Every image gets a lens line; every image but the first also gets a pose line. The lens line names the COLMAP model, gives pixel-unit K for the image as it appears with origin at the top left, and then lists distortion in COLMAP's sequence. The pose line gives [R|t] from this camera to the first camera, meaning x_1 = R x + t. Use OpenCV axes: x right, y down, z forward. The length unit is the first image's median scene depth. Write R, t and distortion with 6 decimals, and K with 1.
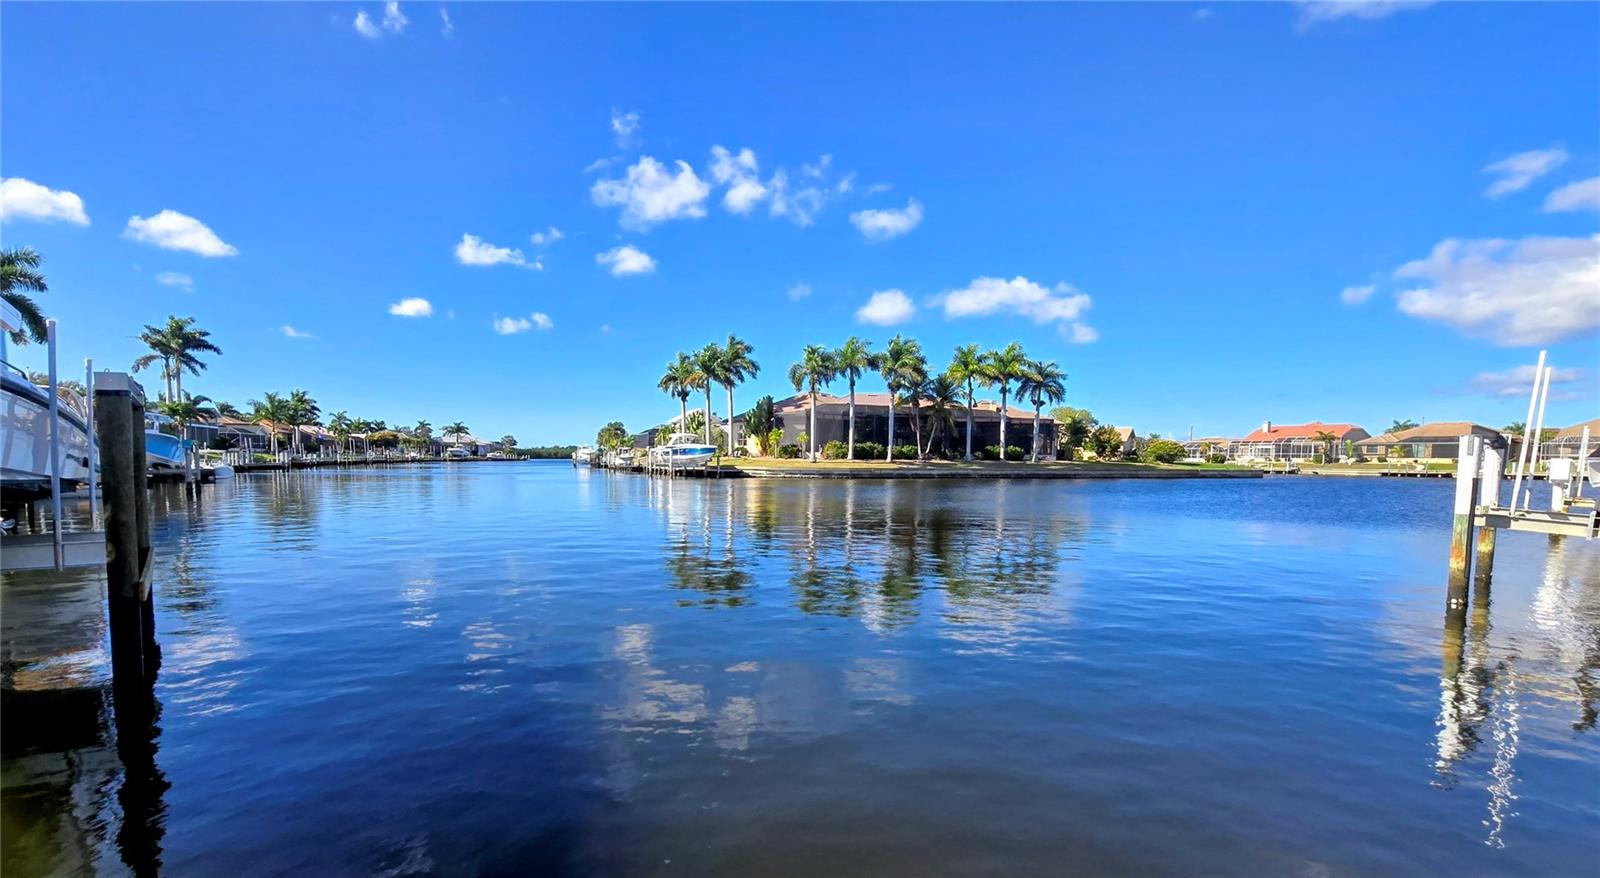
lens RADIAL K [[655.0, 0, 775.4], [0, 655.0, 505.5], [0, 0, 1]] dist [0.000615, -0.001675]
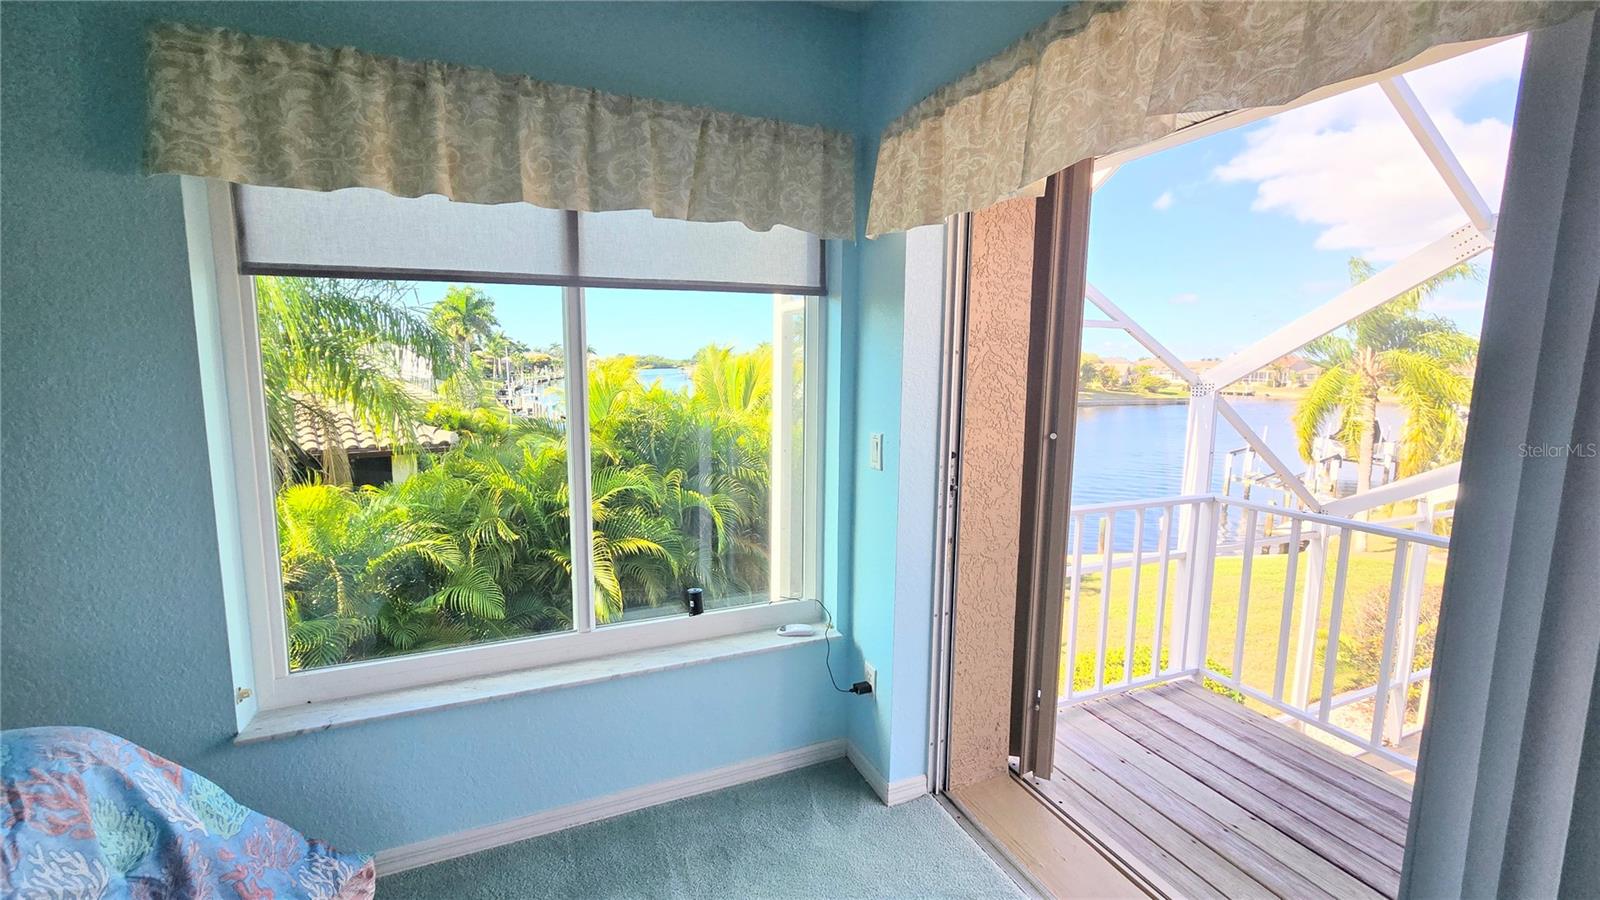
lens RADIAL K [[655.0, 0, 800.9], [0, 655.0, 446.6], [0, 0, 1]] dist [0.000615, -0.001675]
pose [[0.999839, -0.003806, 0.017513, -0.189225], [0.002669, 0.997912, 0.064539, -0.045898], [-0.017722, -0.064482, 0.997761, -0.419783]]
